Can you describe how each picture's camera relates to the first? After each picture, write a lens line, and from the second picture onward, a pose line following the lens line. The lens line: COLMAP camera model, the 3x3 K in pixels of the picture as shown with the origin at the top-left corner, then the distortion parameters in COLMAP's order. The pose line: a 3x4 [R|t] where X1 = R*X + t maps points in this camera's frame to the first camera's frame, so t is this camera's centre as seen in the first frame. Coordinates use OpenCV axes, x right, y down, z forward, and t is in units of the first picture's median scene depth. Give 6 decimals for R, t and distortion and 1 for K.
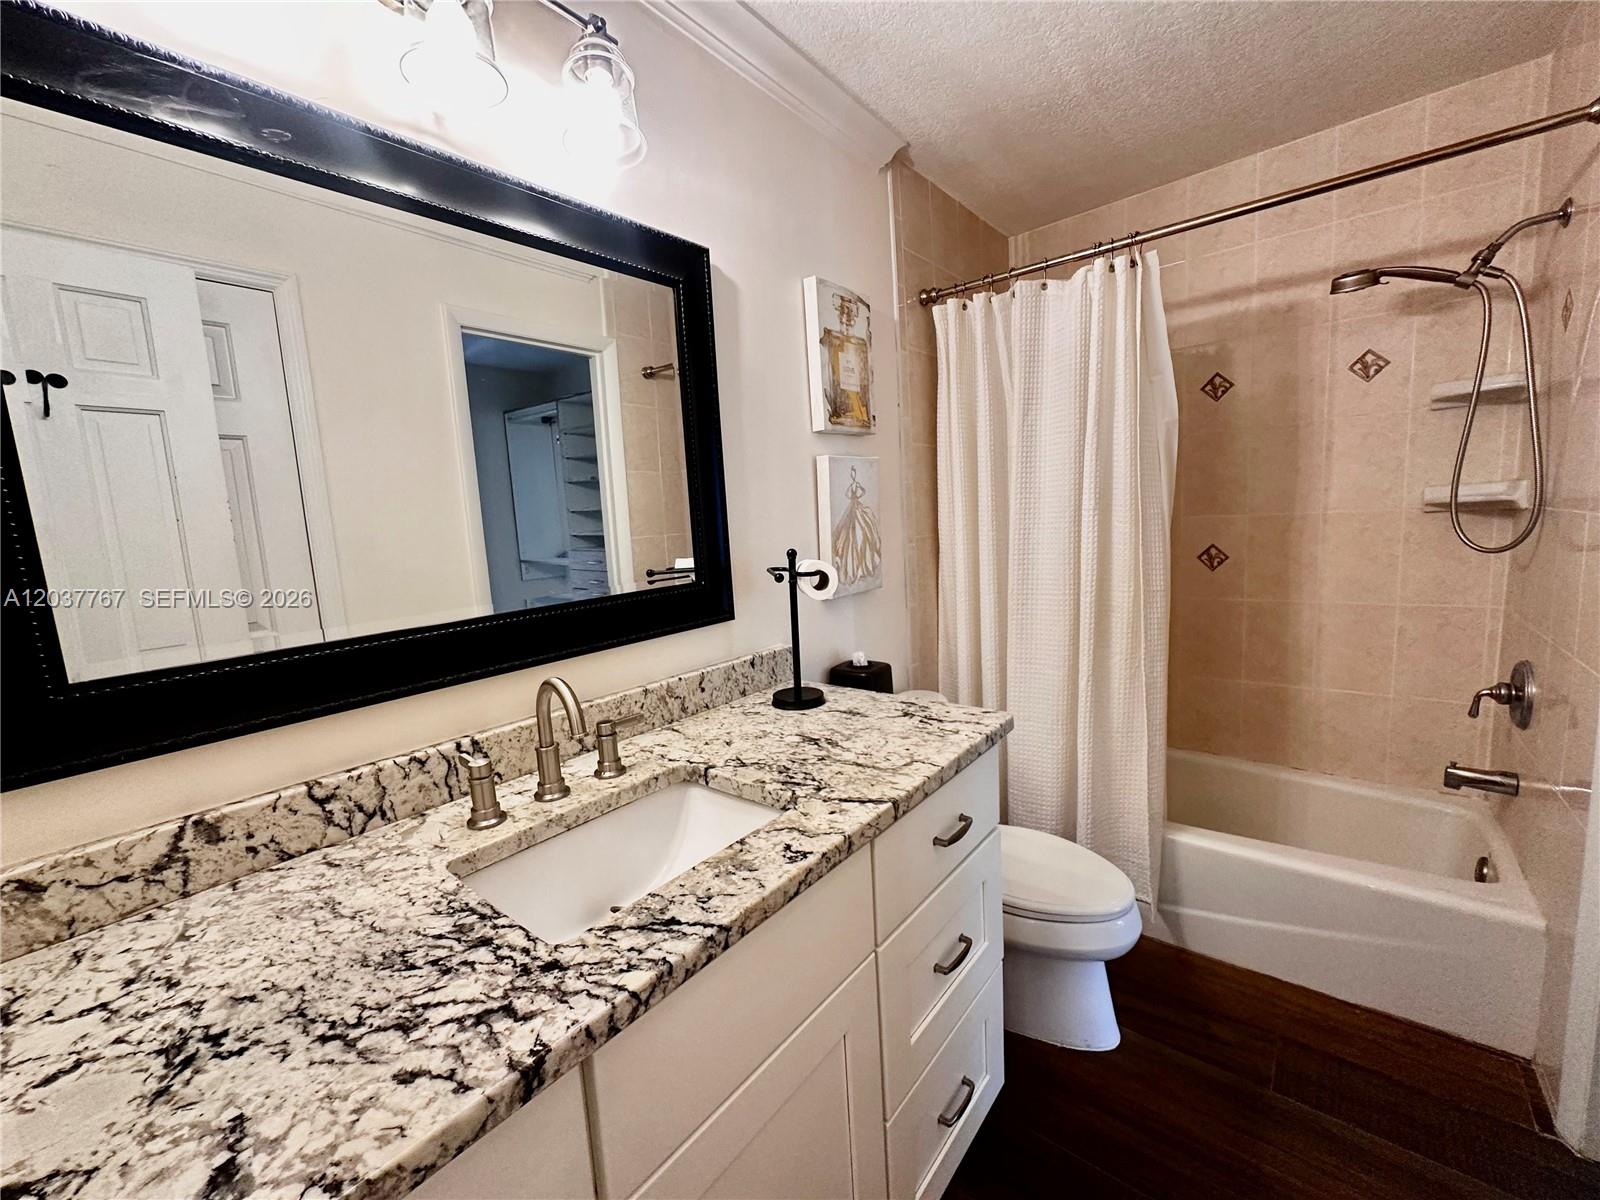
lens RADIAL K [[641.3, 0, 800.0], [0, 641.3, 600.0], [0, 0, 1]] dist [-0.001359, 0.000376]
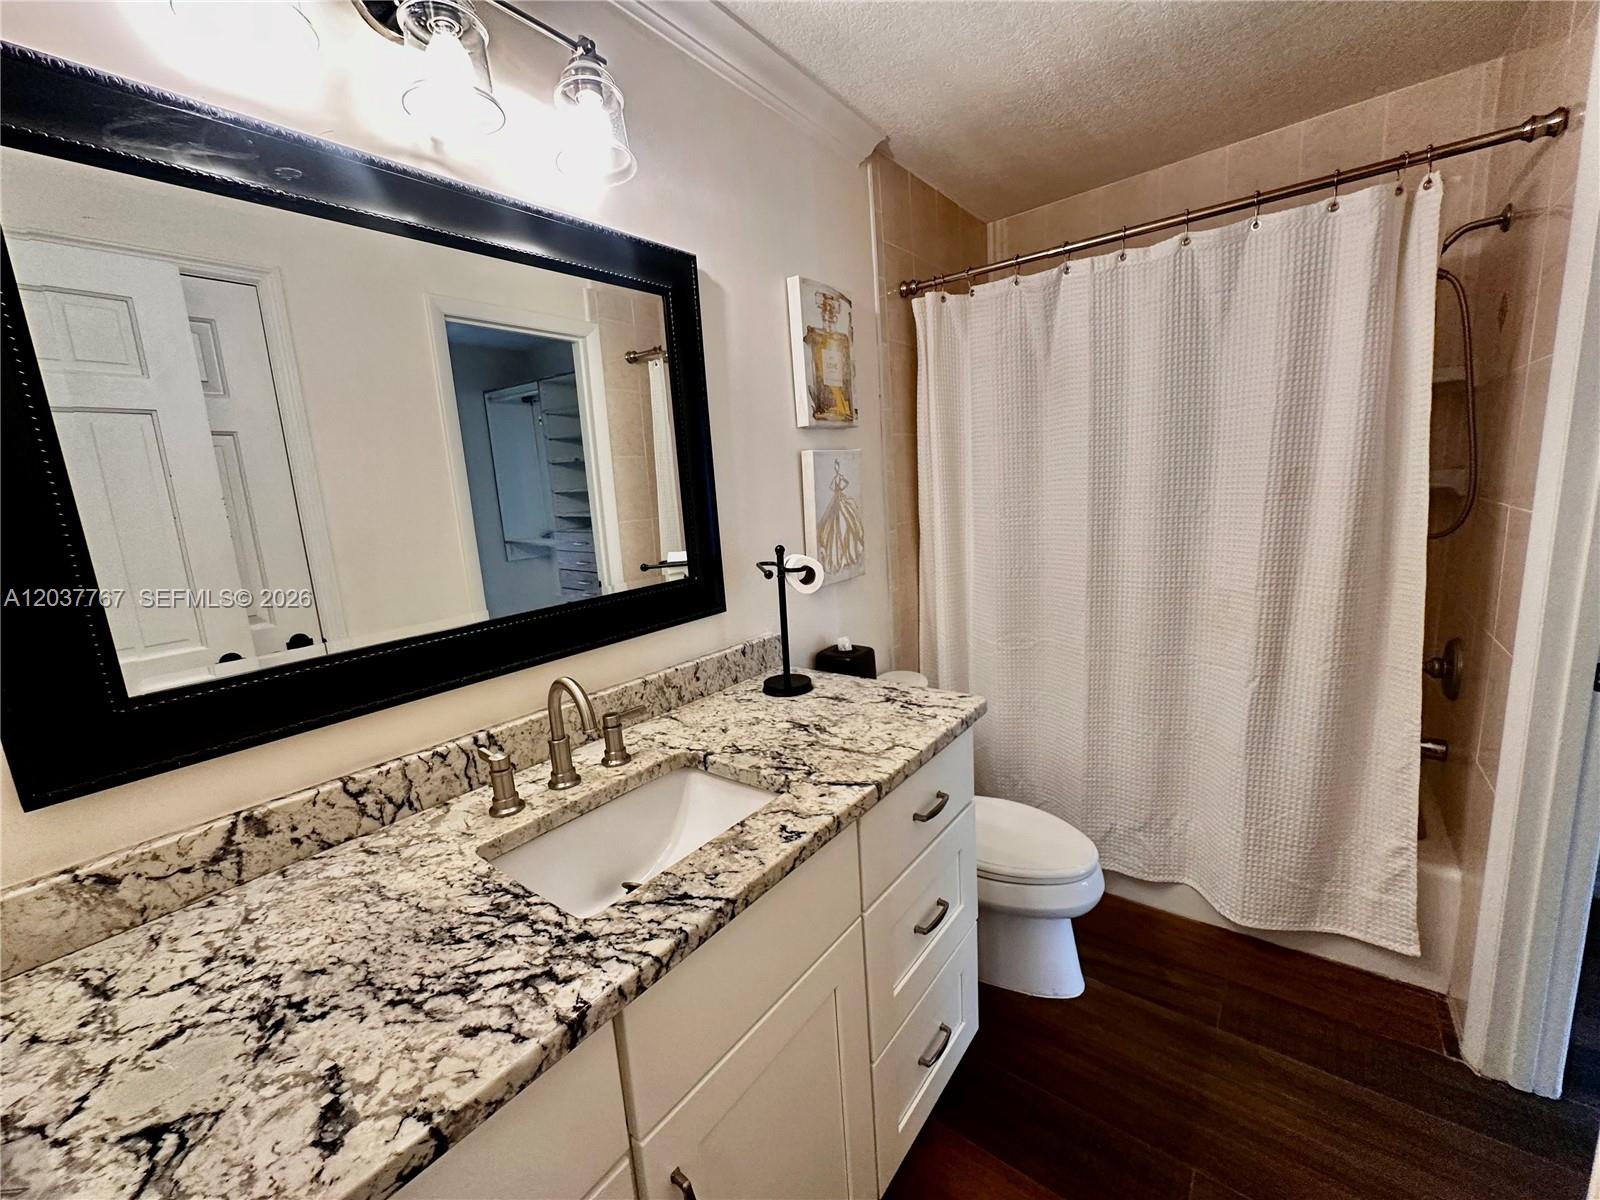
lens RADIAL K [[641.3, 0, 800.0], [0, 641.3, 600.0], [0, 0, 1]] dist [-0.001359, 0.000376]
pose [[0.999589, -0.012837, 0.025619, -0.014245], [0.011670, 0.998911, 0.045170, -0.067519], [-0.026171, -0.044853, 0.998651, -0.110838]]
